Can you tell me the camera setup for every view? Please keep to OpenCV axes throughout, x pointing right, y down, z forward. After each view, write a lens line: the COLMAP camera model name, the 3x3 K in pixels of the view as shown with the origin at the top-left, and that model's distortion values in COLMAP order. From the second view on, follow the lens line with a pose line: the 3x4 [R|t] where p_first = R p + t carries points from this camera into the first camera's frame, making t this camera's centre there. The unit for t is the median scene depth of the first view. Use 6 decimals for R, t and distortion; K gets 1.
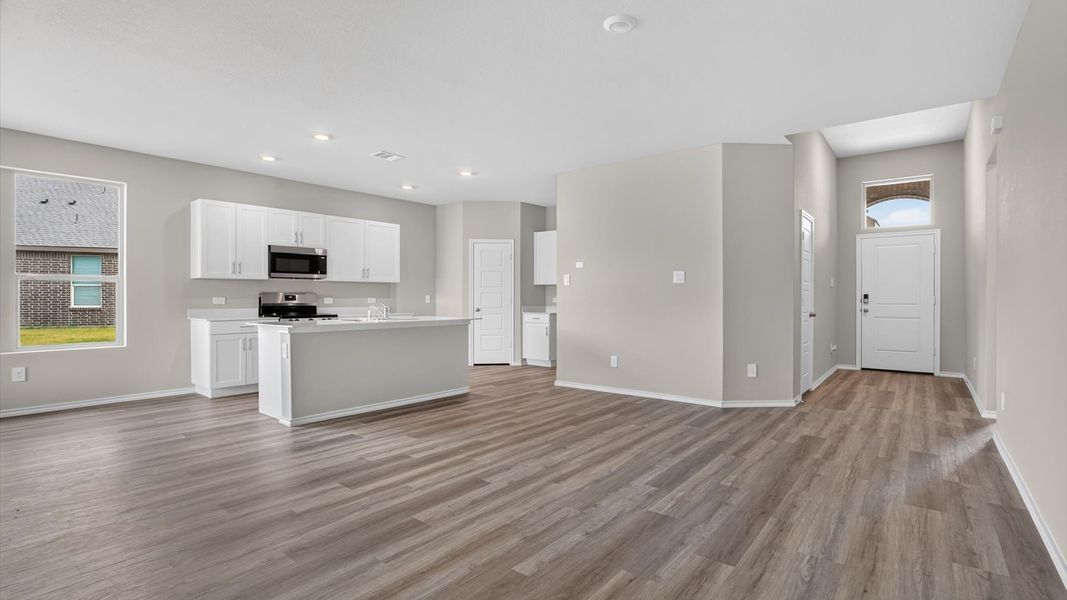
lens RADIAL K [[501.0, 0, 533.5], [0, 501.0, 300.0], [0, 0, 1]] dist [-0.057620, 0.022065]
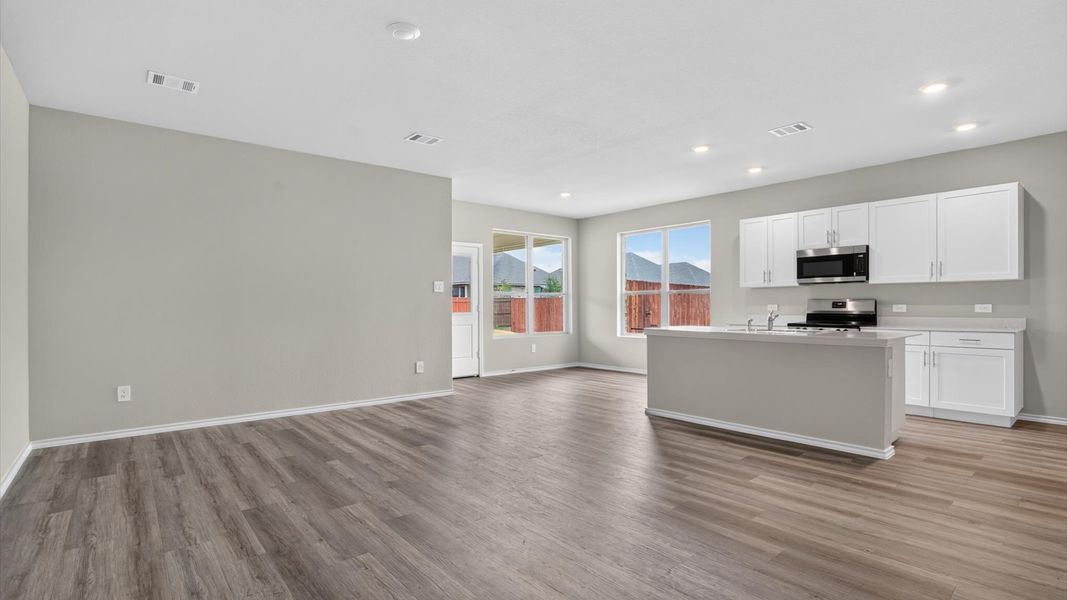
lens RADIAL K [[501.0, 0, 533.5], [0, 501.0, 300.0], [0, 0, 1]] dist [-0.057620, 0.022065]
pose [[-0.194819, -0.013633, -0.980744, 0.918849], [-0.001243, 0.999906, -0.013652, -0.000175], [0.980838, -0.001440, -0.194818, 1.200596]]
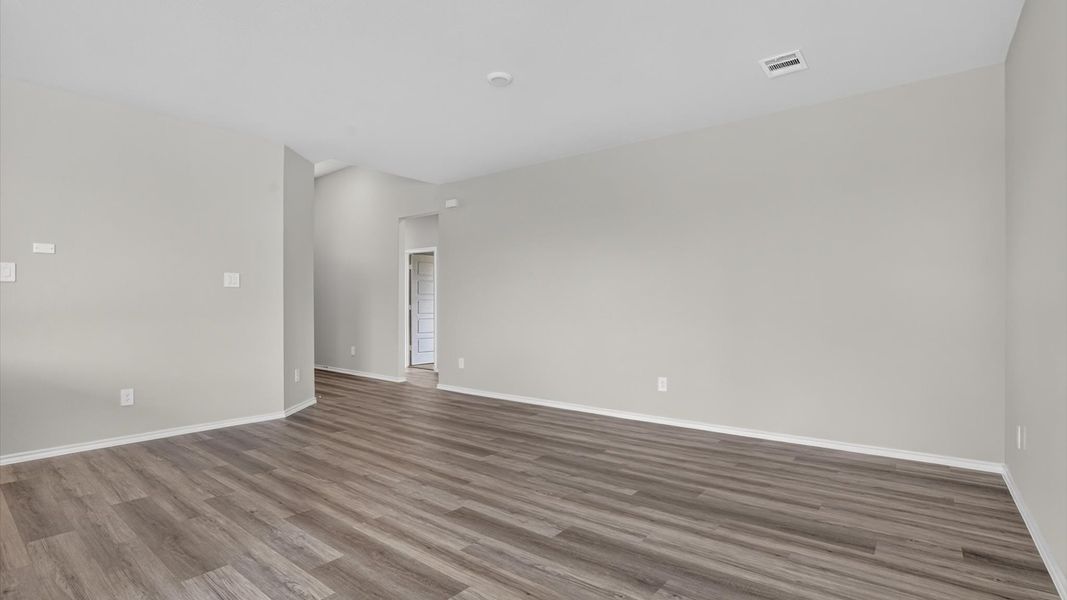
lens RADIAL K [[501.0, 0, 533.5], [0, 501.0, 300.0], [0, 0, 1]] dist [-0.057620, 0.022065]
pose [[-0.005222, 0.011205, 0.999924, -0.873298], [0.004851, 0.999926, -0.011180, -0.000701], [-0.999975, 0.004792, -0.005276, 0.762191]]
